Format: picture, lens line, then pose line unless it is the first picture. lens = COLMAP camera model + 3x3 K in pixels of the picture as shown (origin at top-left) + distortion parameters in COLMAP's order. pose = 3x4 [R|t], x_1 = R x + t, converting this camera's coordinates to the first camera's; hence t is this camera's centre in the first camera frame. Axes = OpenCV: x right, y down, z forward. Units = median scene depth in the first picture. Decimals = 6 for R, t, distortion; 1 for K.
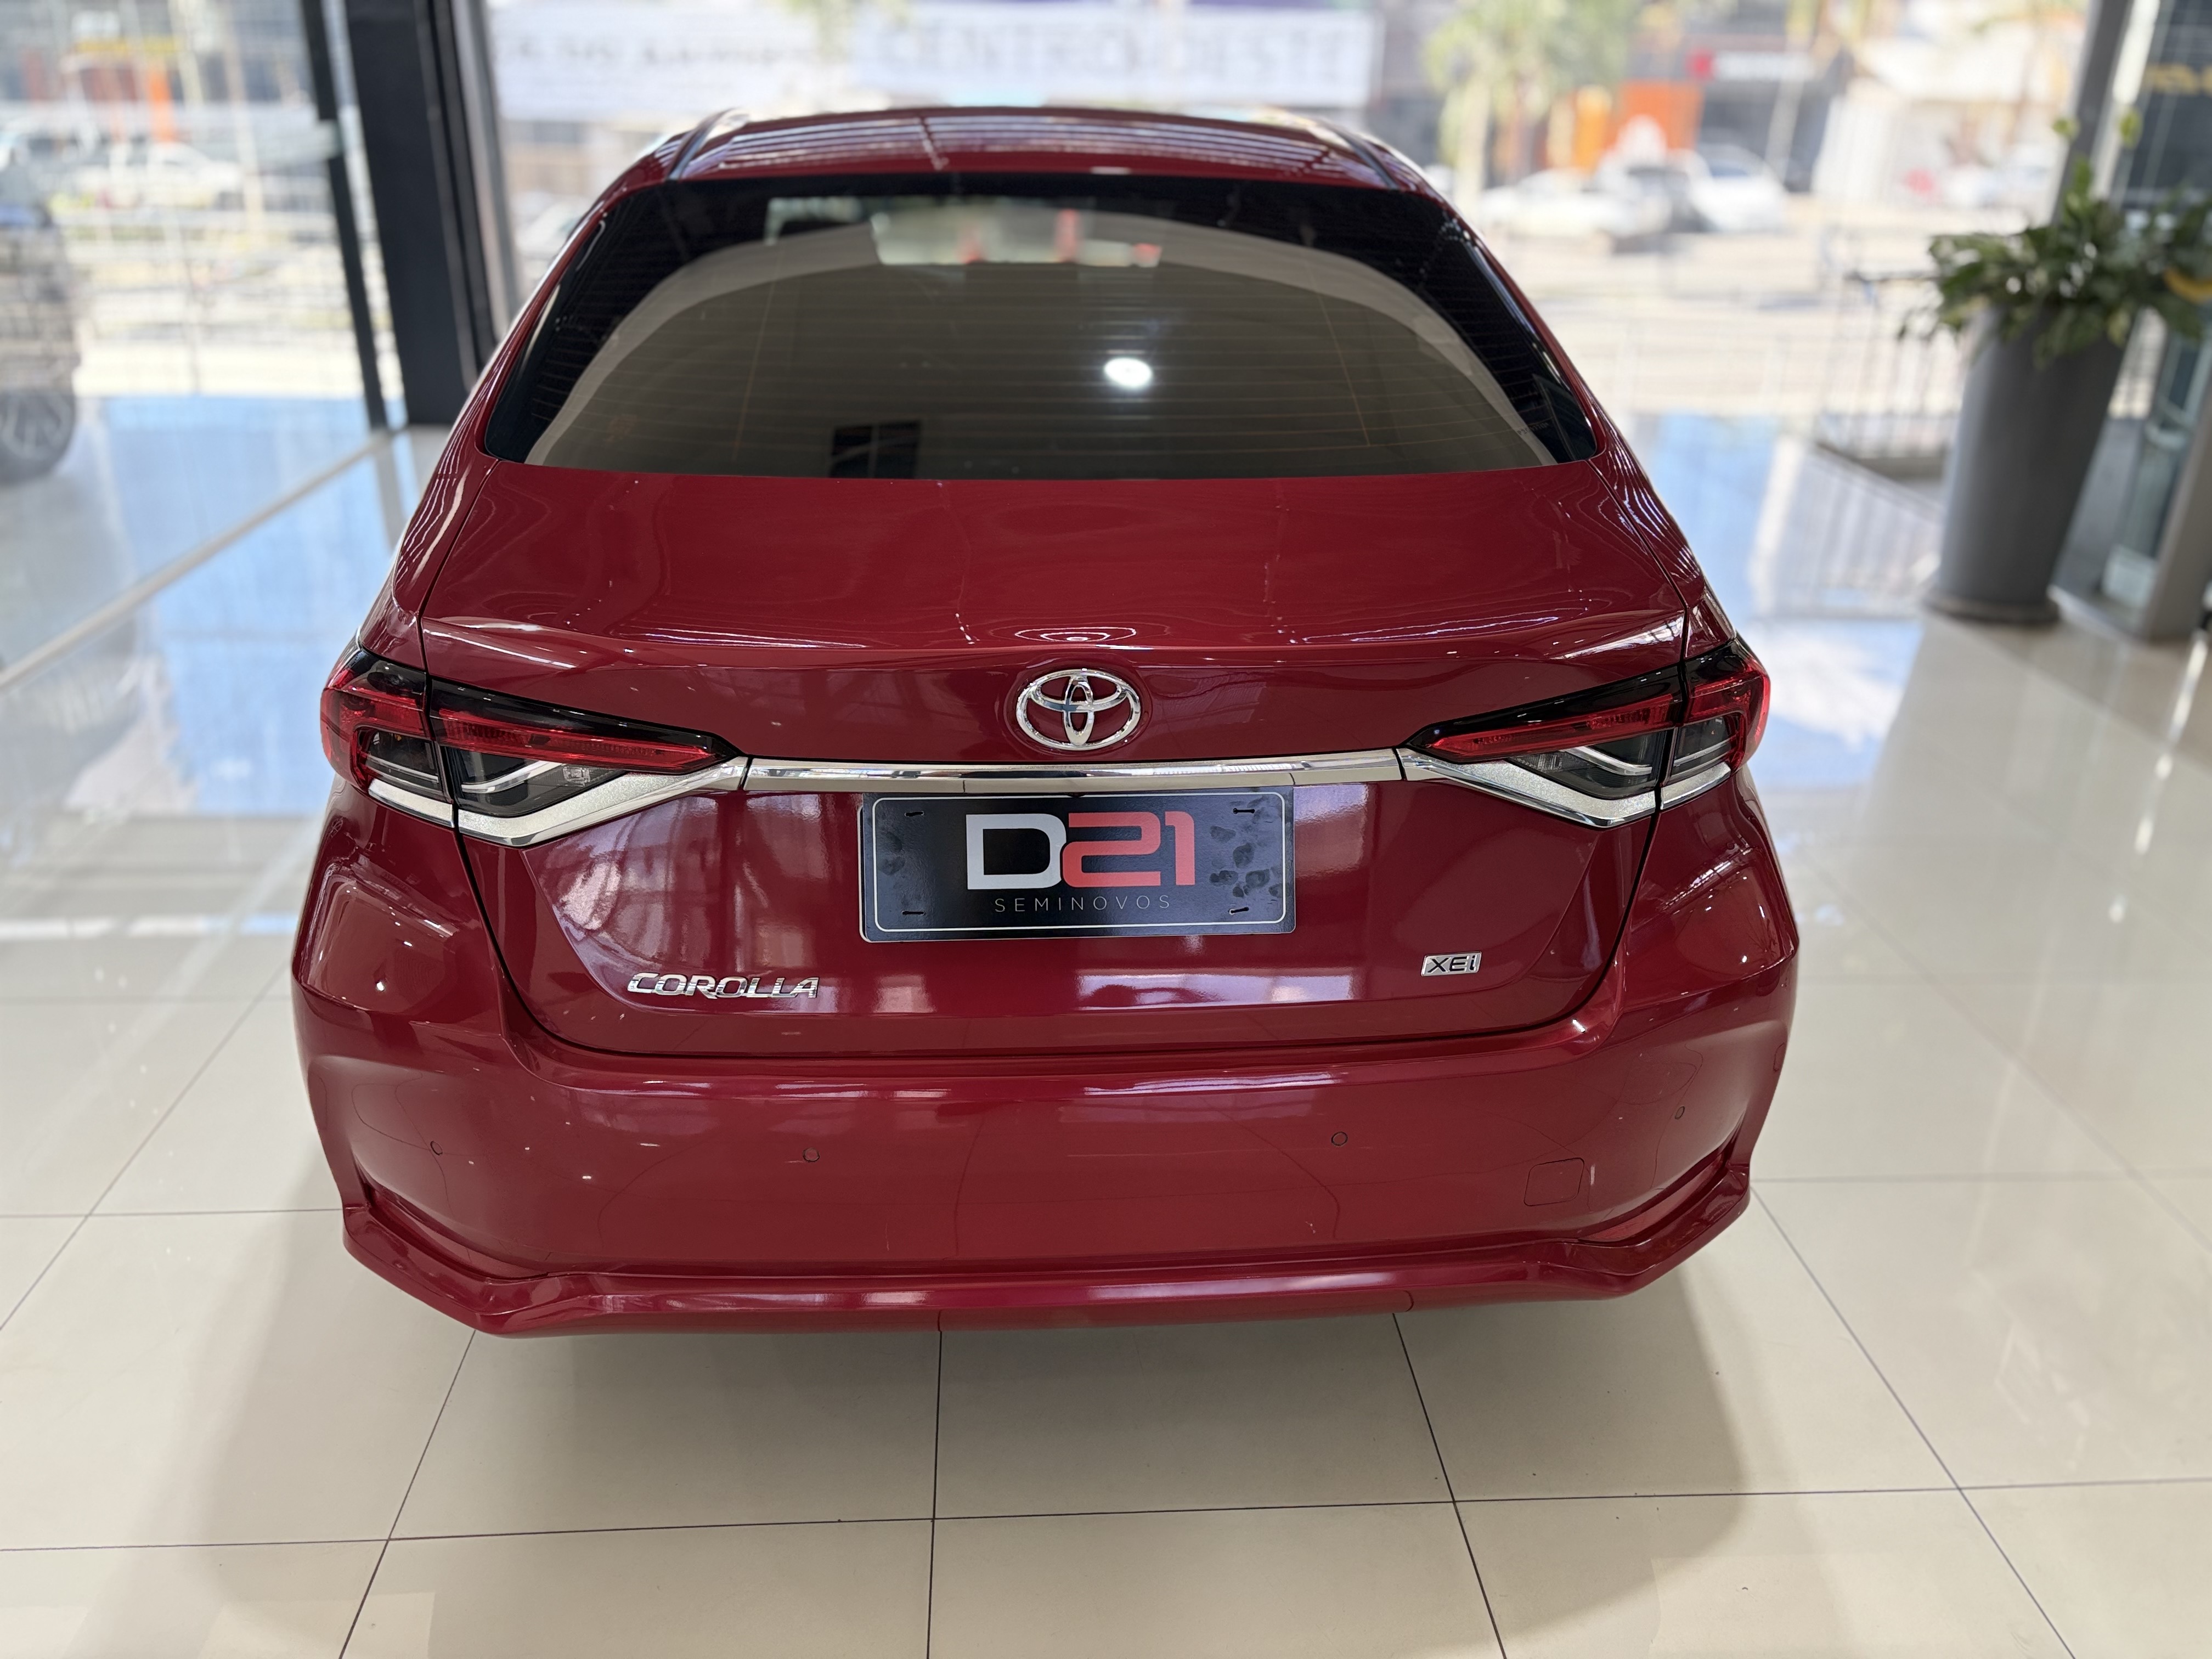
lens RADIAL K [[1670.3, 0, 1104.0], [0, 1670.3, 880.8], [0, 0, 1]] dist [0.050885, -0.063274]
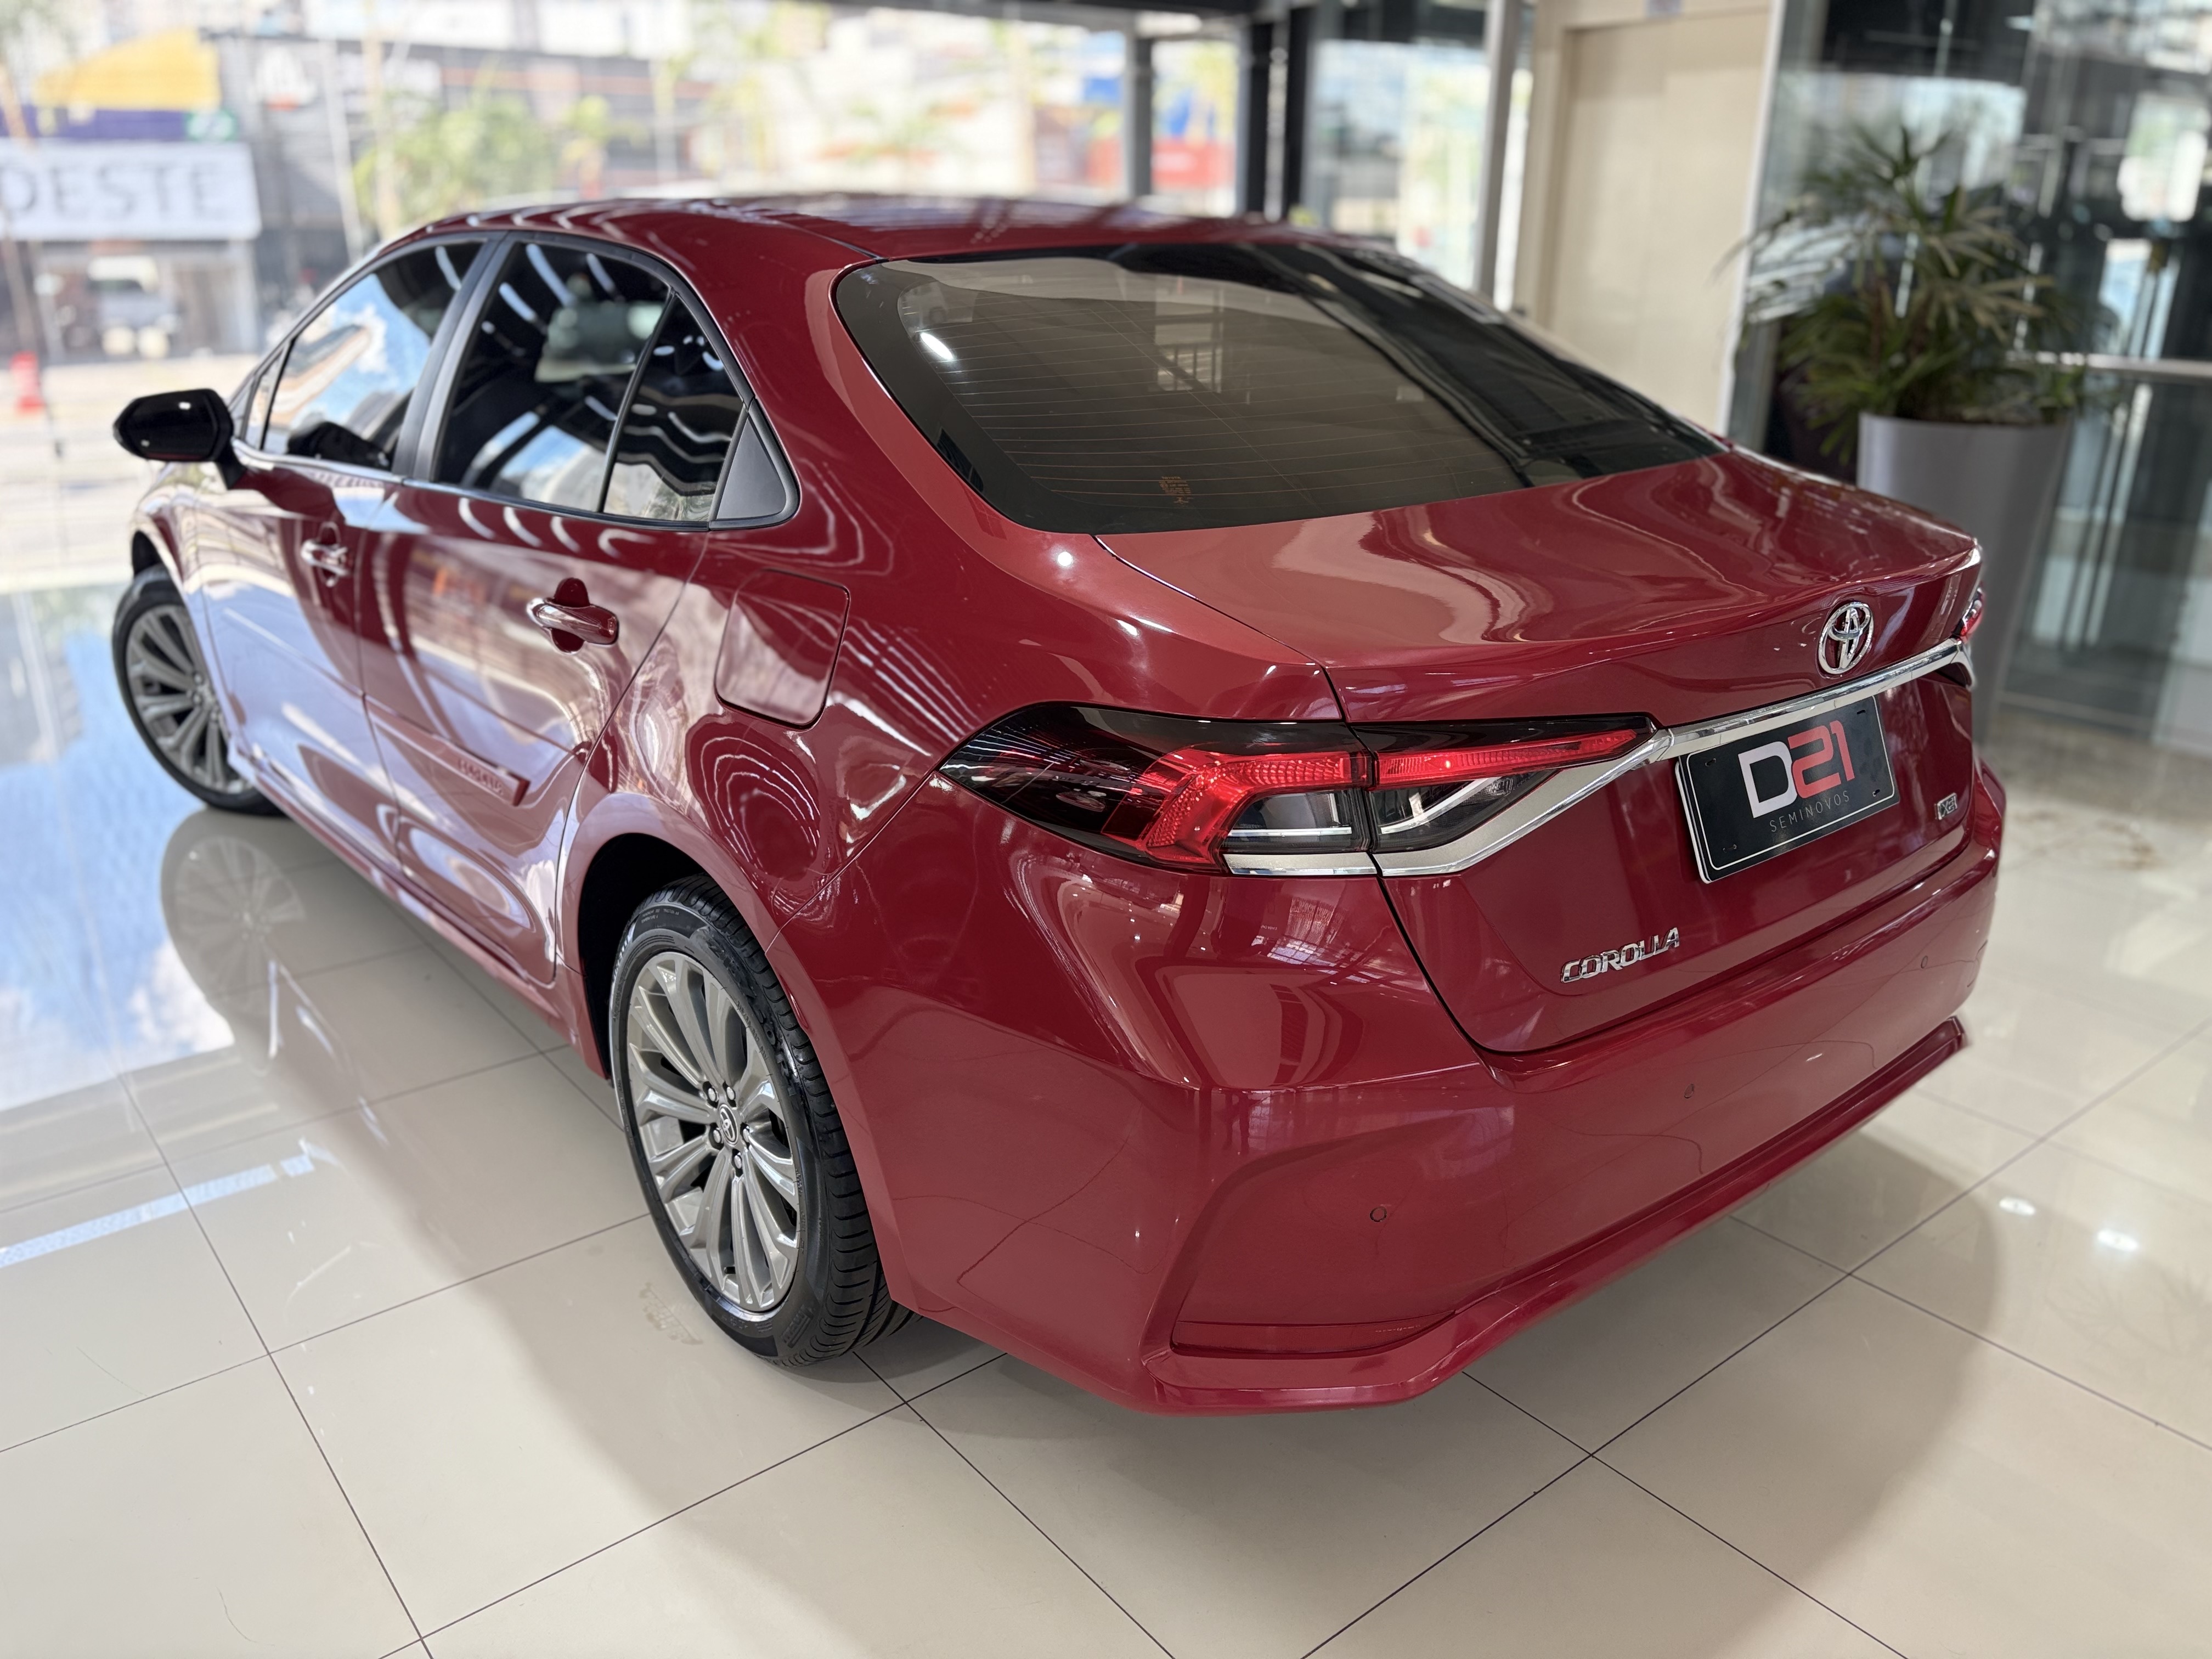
lens RADIAL K [[1670.3, 0, 1104.0], [0, 1670.3, 880.8], [0, 0, 1]] dist [0.050885, -0.063274]
pose [[0.816124, -0.229883, 0.530184, -1.057134], [0.263134, 0.964669, 0.013224, -0.085231], [-0.514492, 0.128717, 0.847779, 0.256402]]
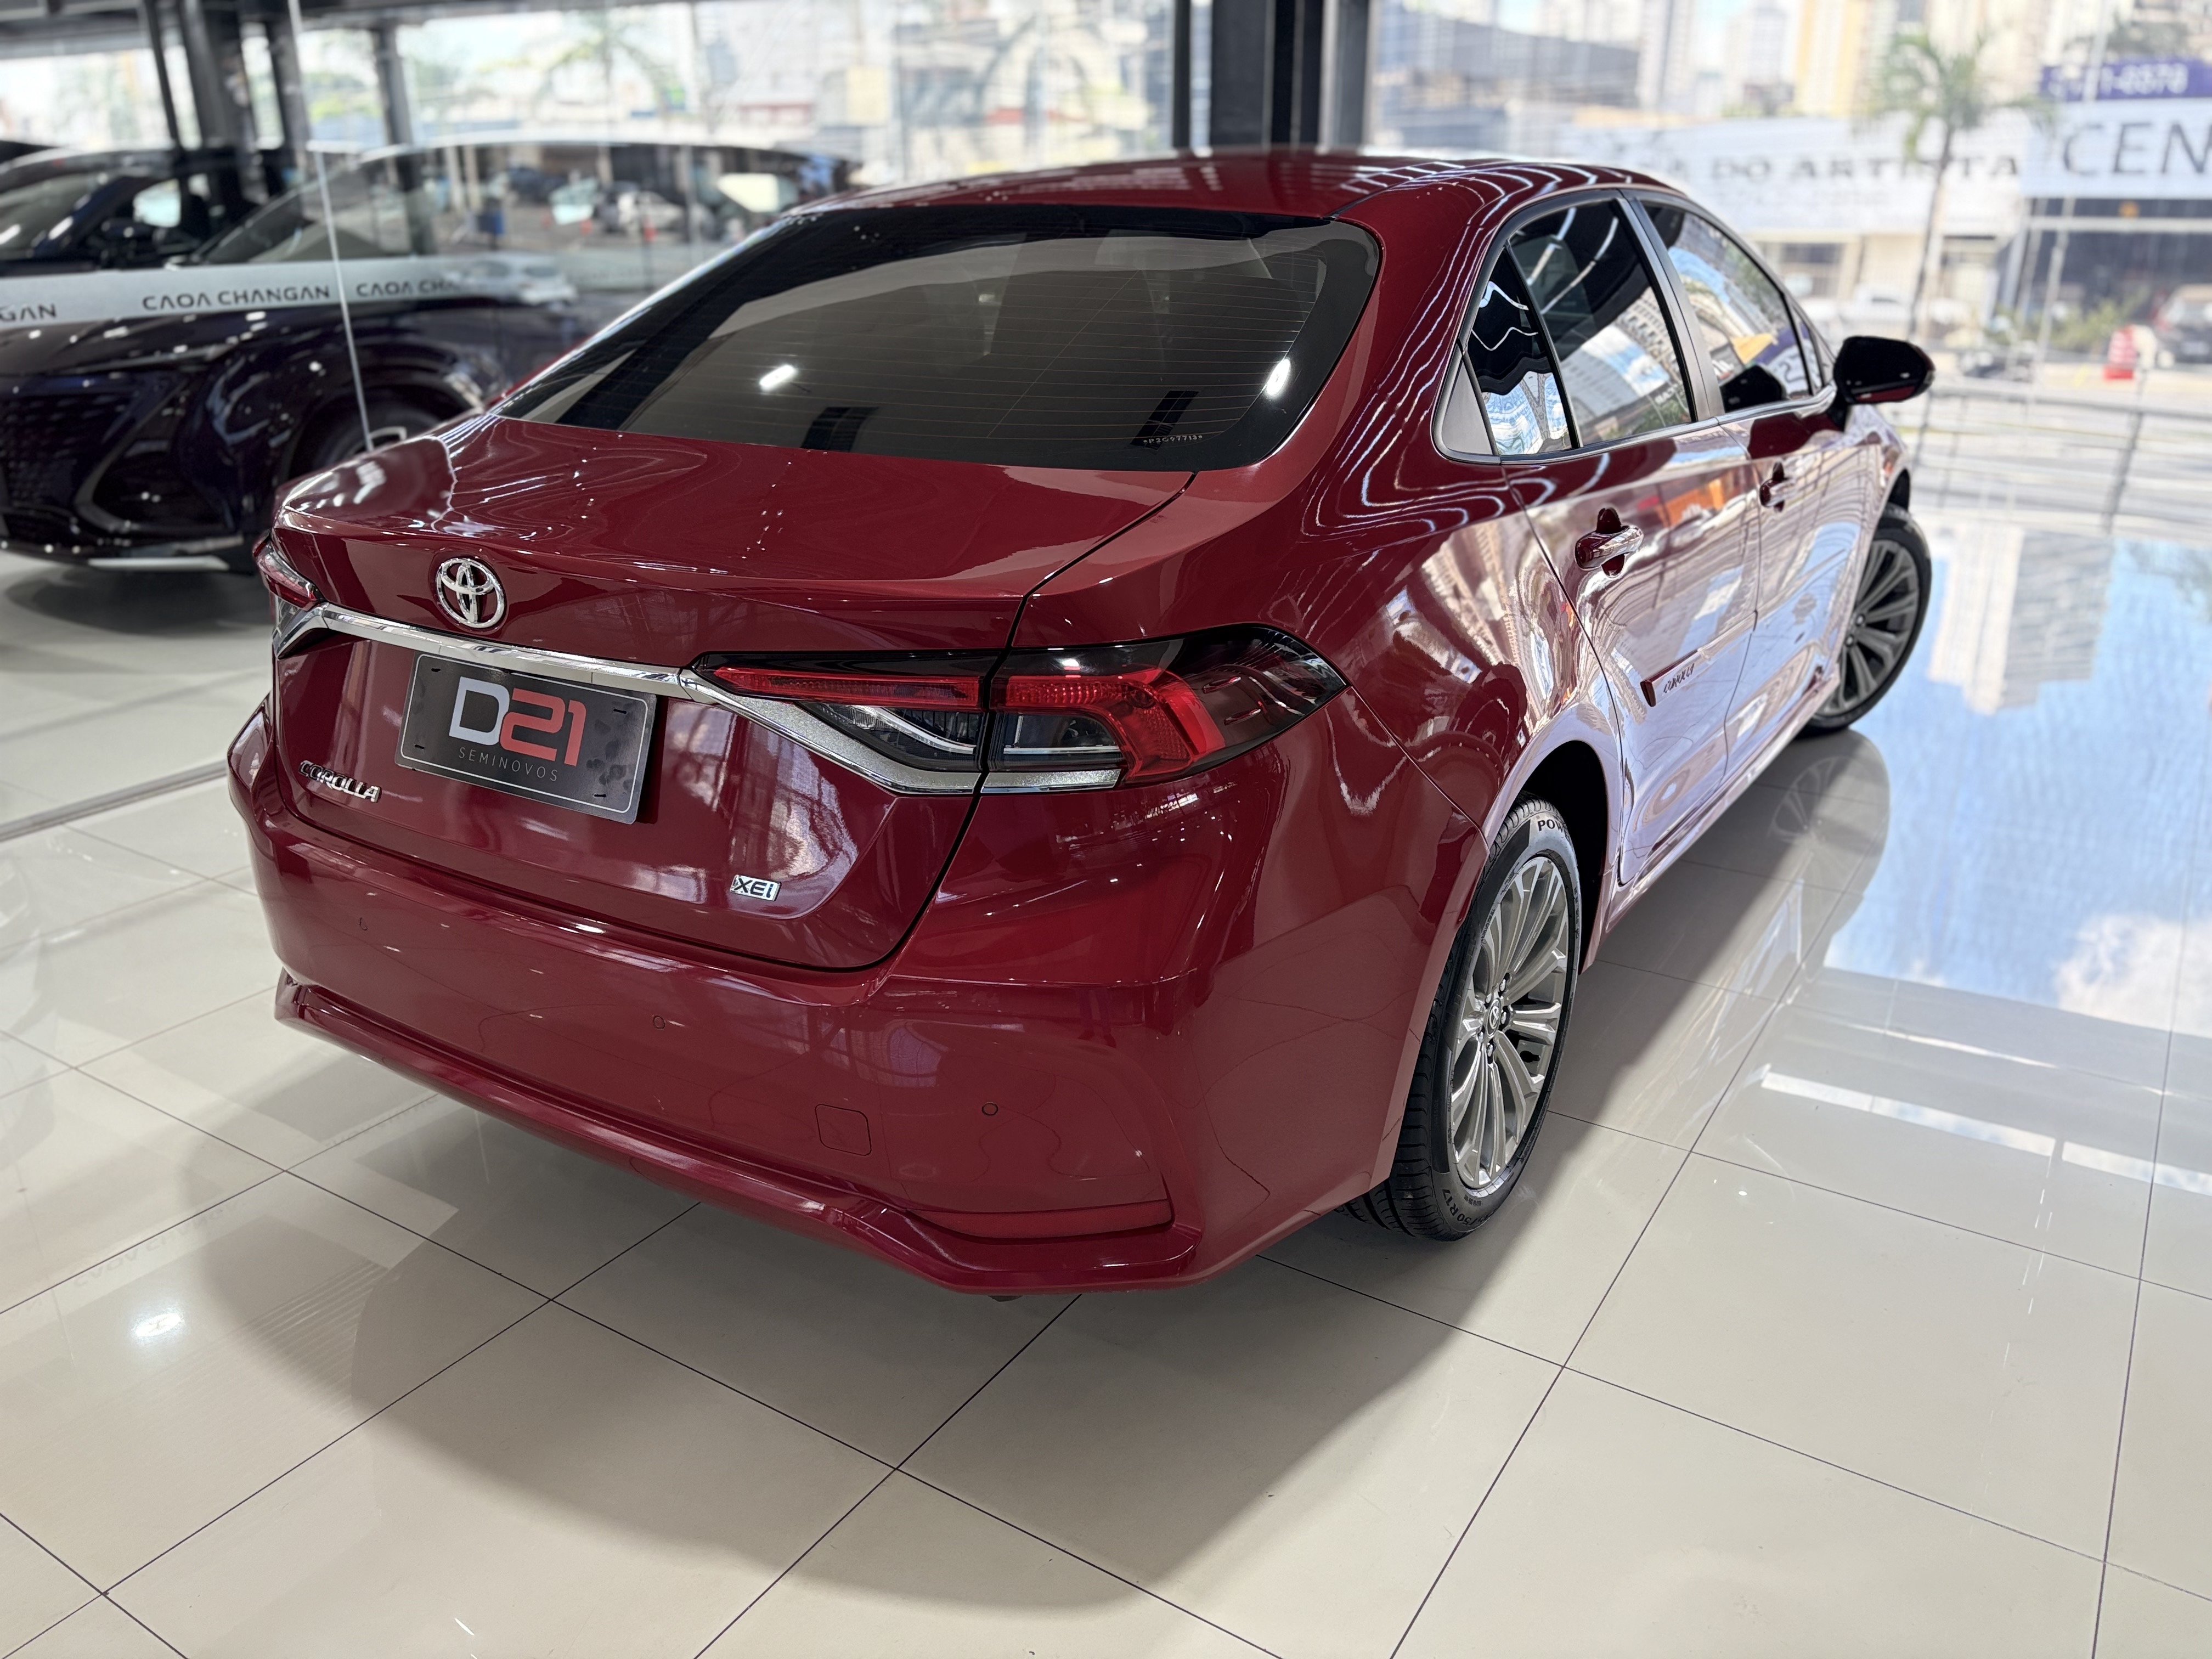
lens RADIAL K [[1670.3, 0, 1104.0], [0, 1670.3, 880.8], [0, 0, 1]] dist [0.050885, -0.063274]
pose [[0.807866, 0.208873, -0.551112, 1.019698], [-0.240867, 0.970446, 0.014718, -0.025852], [0.537899, 0.120855, 0.834301, 0.229443]]
